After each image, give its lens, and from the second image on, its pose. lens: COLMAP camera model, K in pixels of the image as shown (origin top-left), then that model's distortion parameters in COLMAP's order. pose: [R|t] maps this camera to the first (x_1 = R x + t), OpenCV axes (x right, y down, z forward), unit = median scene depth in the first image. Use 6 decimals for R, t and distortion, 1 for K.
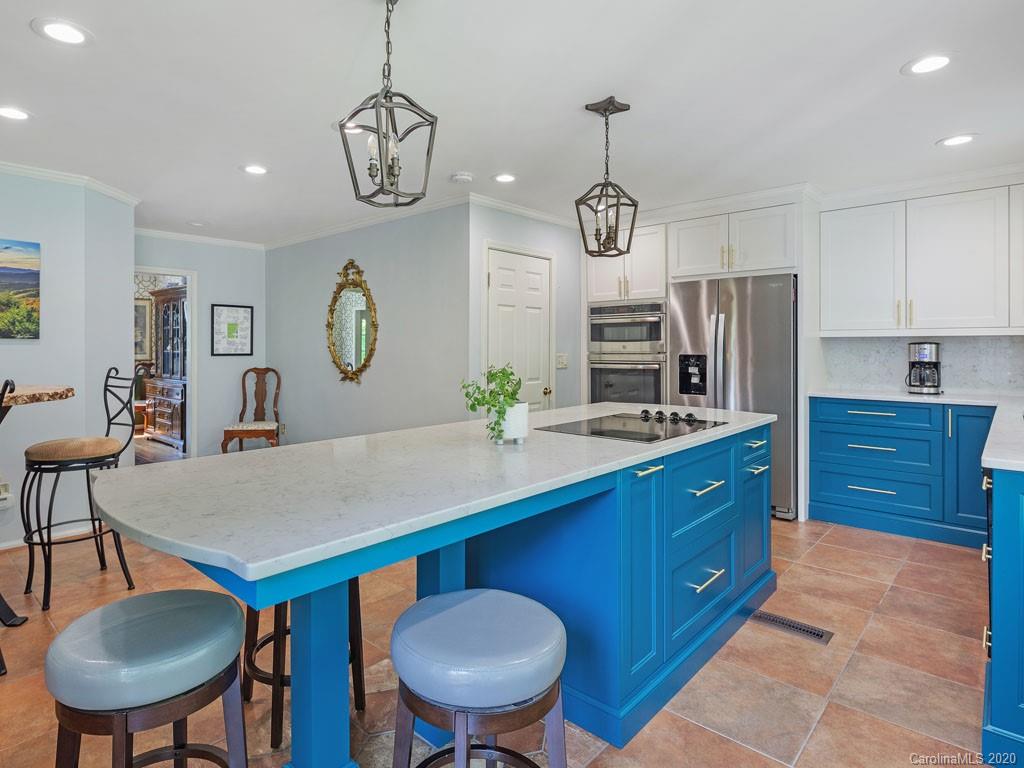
lens RADIAL K [[572.7, 0, 517.4], [0, 572.7, 368.8], [0, 0, 1]] dist [0.018734, 0.002047]
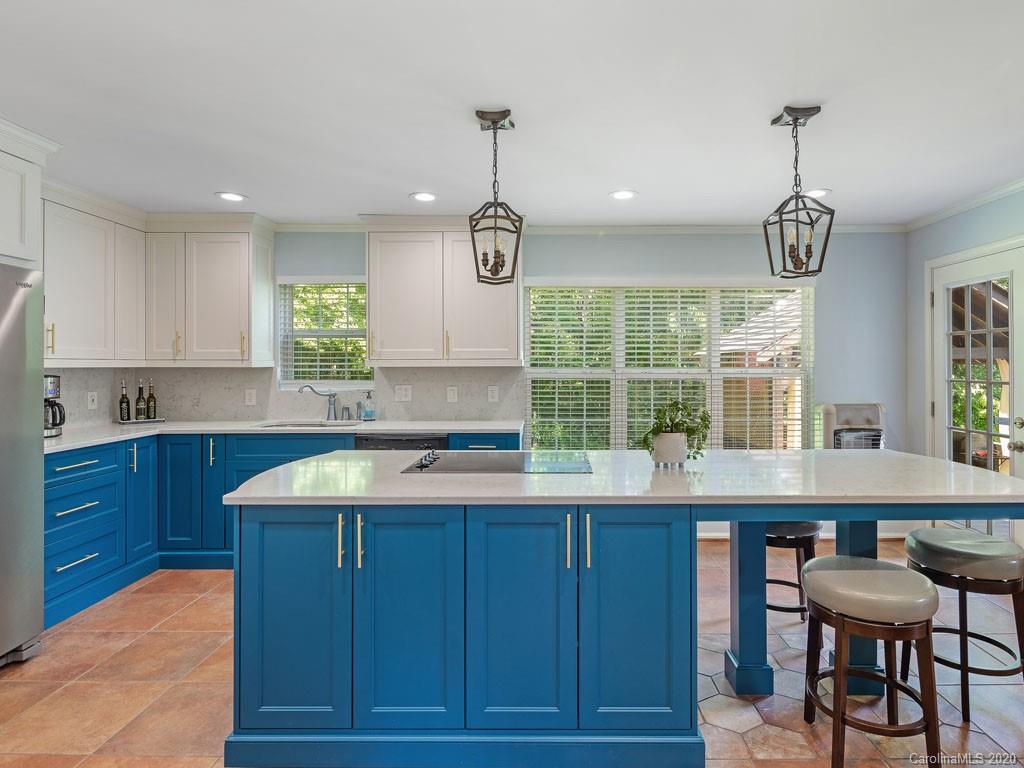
lens RADIAL K [[572.7, 0, 517.4], [0, 572.7, 368.8], [0, 0, 1]] dist [0.018734, 0.002047]
pose [[-0.688696, -0.008884, 0.724996, -0.306418], [0.028142, 0.998844, 0.038973, -0.059042], [-0.724504, 0.047244, -0.687650, 0.929933]]
